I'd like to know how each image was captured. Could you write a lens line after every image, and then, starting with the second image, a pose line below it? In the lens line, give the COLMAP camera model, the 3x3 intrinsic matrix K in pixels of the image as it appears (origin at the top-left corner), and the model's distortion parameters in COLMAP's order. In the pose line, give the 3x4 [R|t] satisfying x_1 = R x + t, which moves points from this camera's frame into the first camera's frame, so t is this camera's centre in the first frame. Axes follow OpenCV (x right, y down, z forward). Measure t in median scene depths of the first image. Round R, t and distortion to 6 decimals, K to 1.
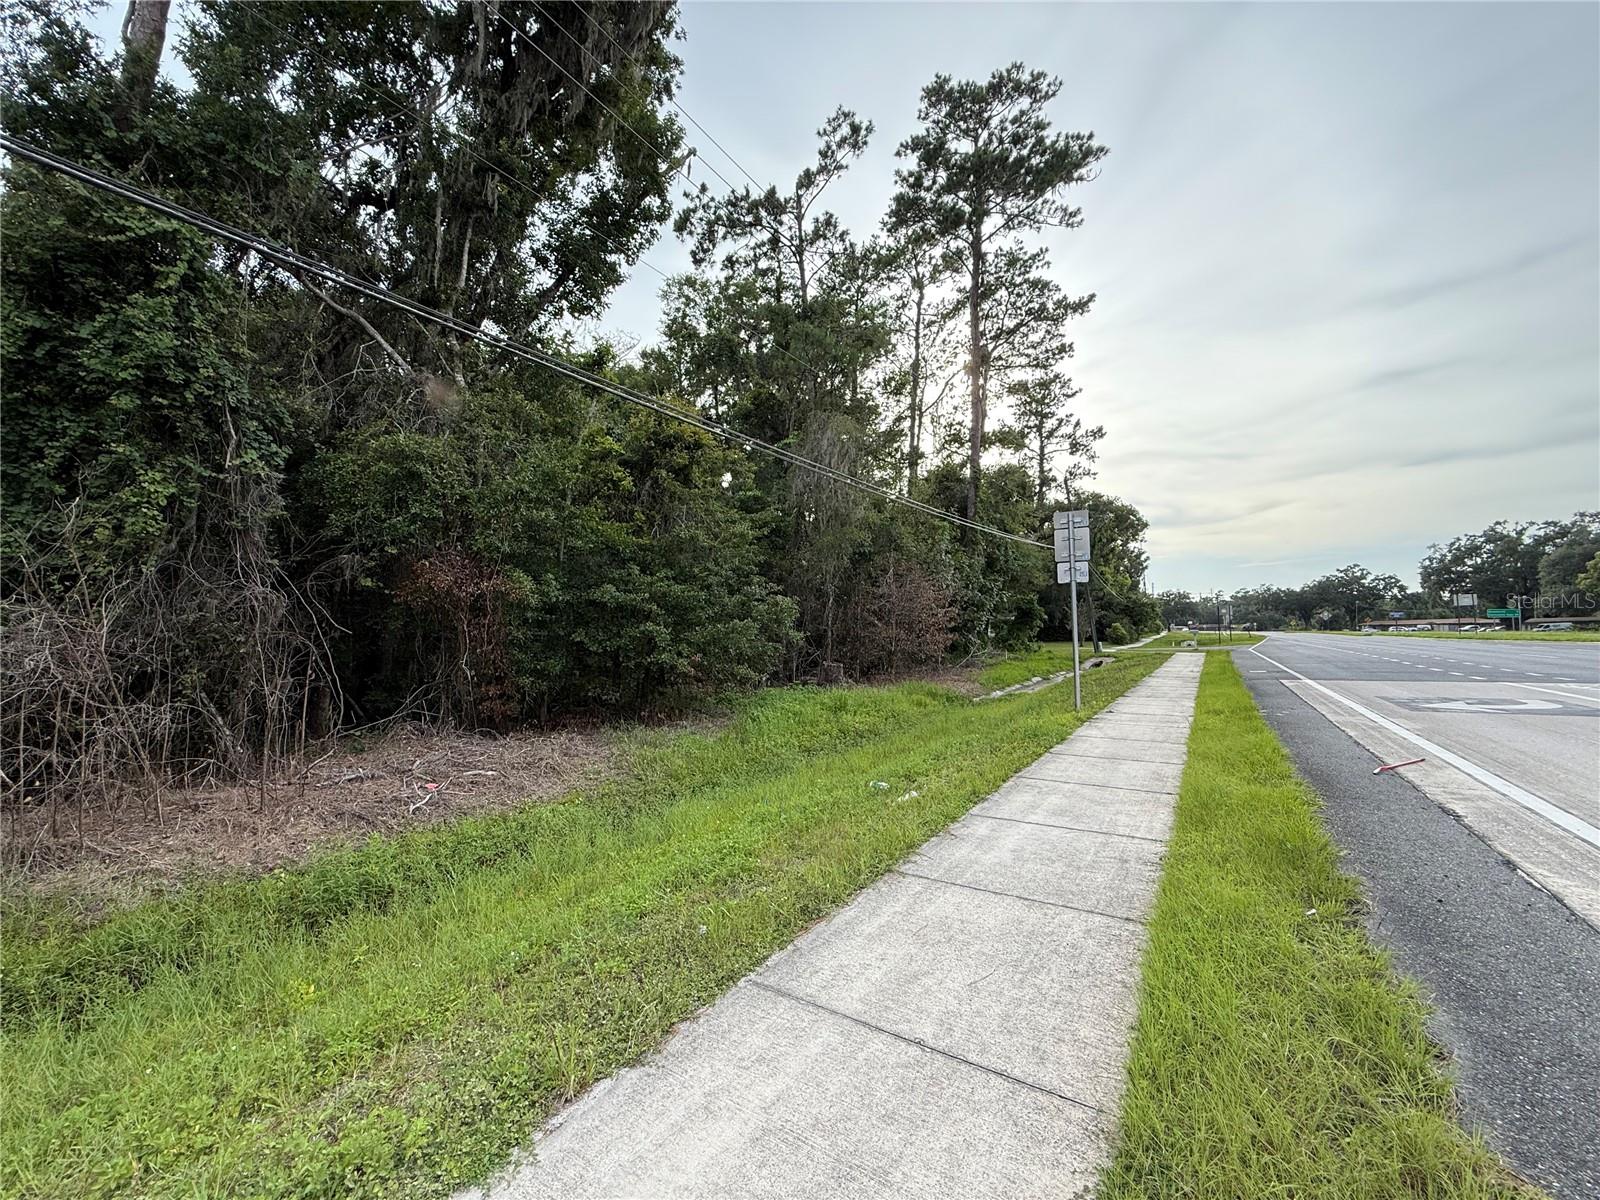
lens RADIAL K [[640.1, 0, 796.6], [0, 640.1, 600.9], [0, 0, 1]] dist [-0.001022, -0.000100]
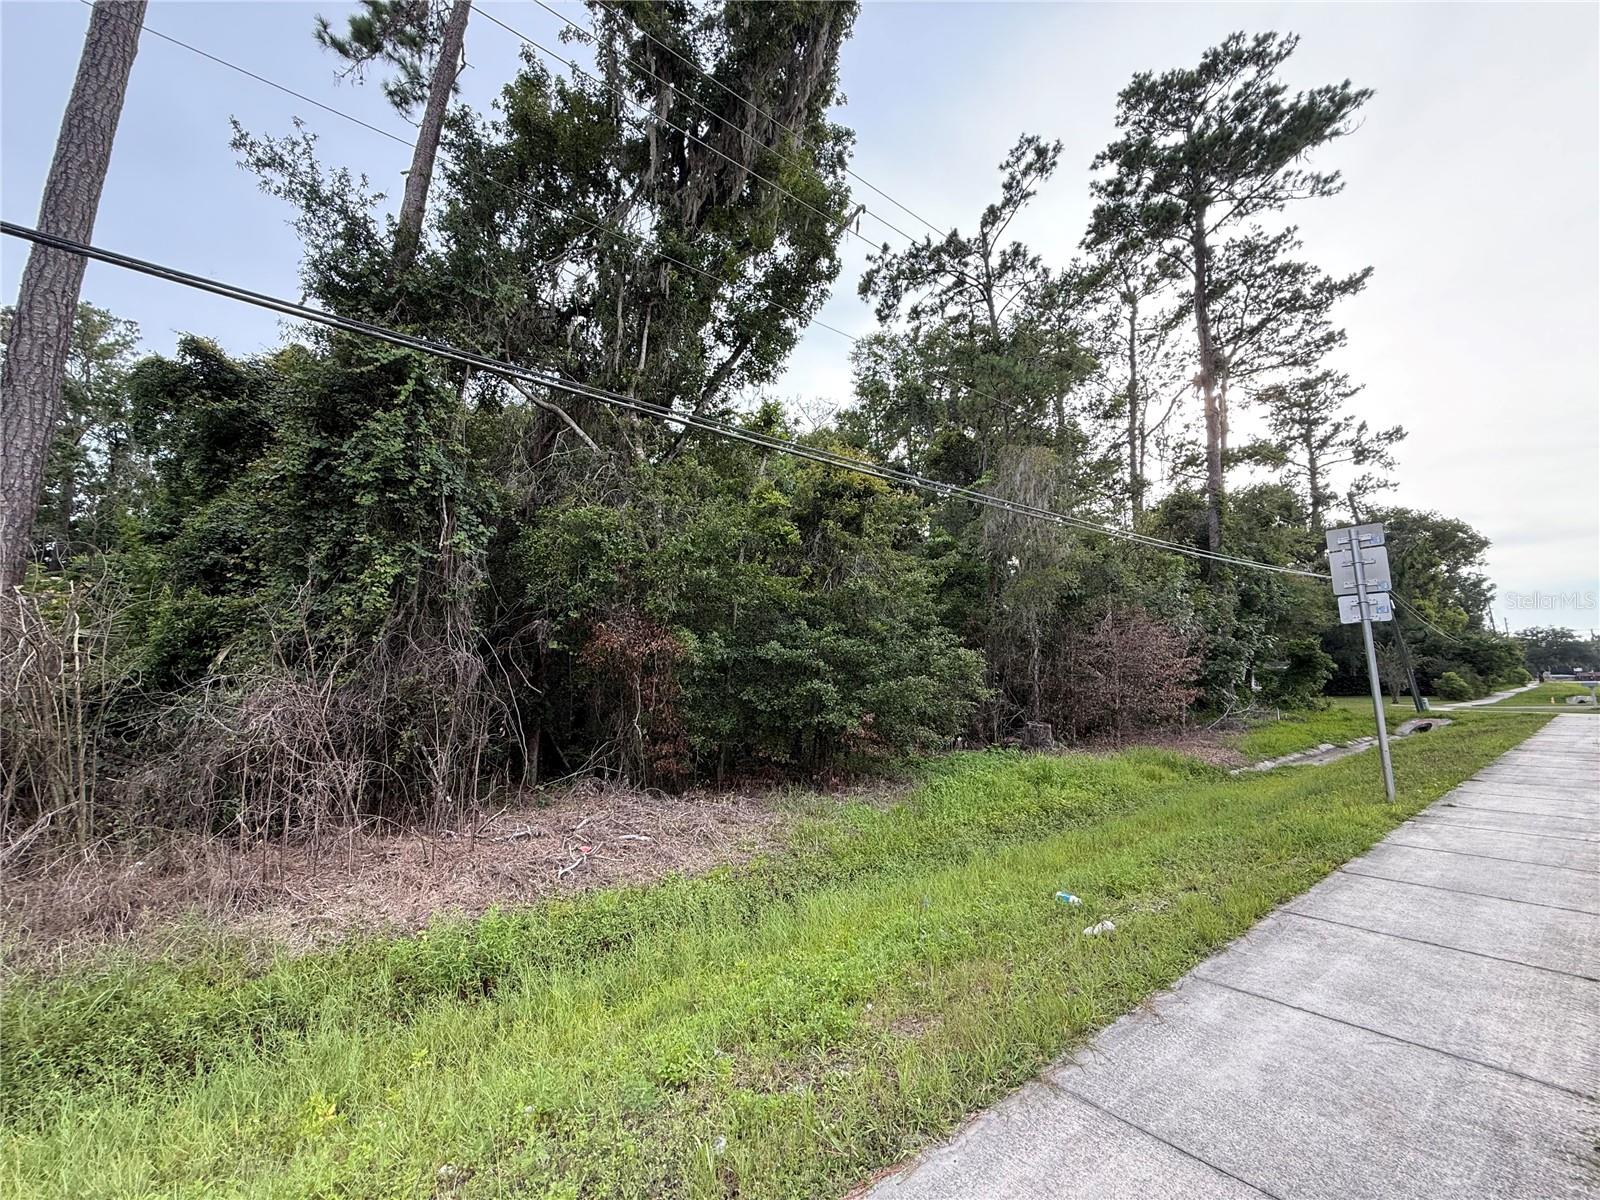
lens RADIAL K [[636.9, 0, 794.5], [0, 636.9, 600.1], [0, 0, 1]] dist [-0.000729, 0.000045]
pose [[0.944732, -0.047023, -0.324453, 0.022464], [0.019856, 0.996051, -0.086539, -0.001371], [0.327240, 0.075314, 0.941935, 0.042173]]
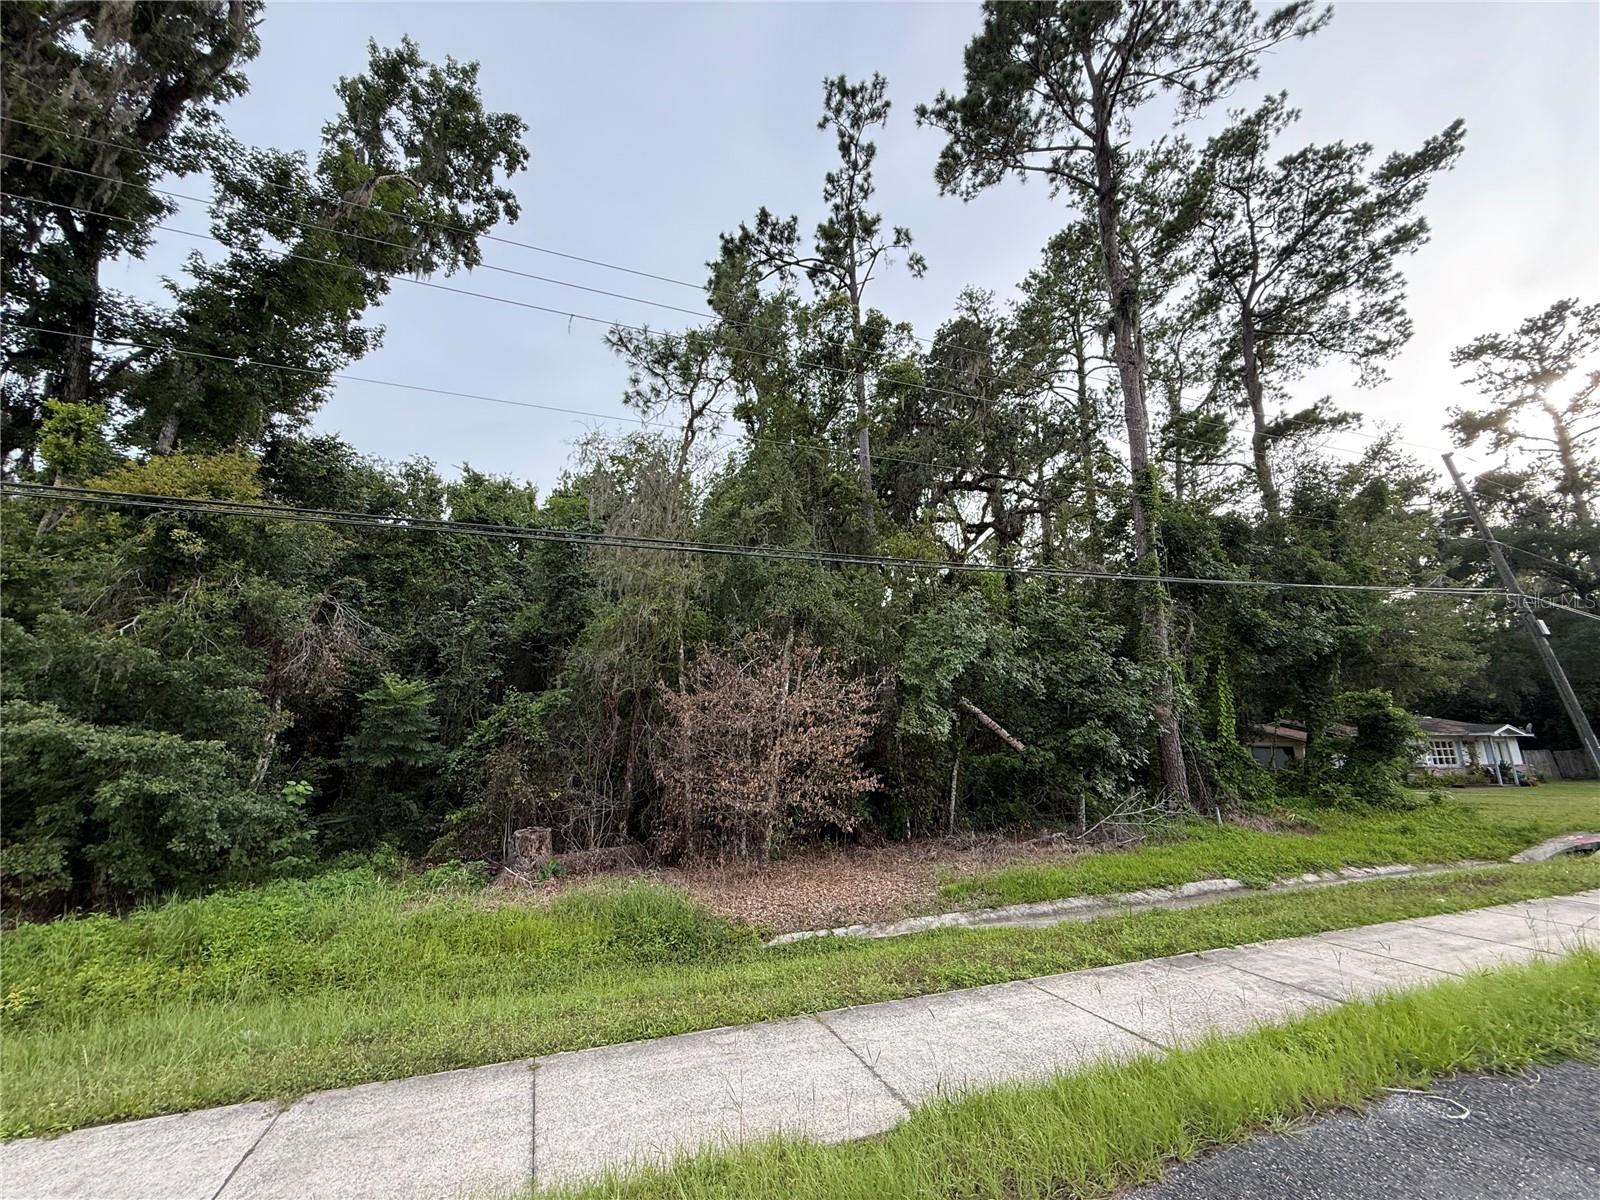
lens RADIAL K [[640.1, 0, 796.6], [0, 640.1, 600.9], [0, 0, 1]] dist [-0.001022, -0.000100]
pose [[0.801531, -0.128341, -0.584018, 0.430839], [0.023153, 0.982623, -0.184161, 0.006134], [0.597505, 0.134089, 0.790574, 0.452961]]
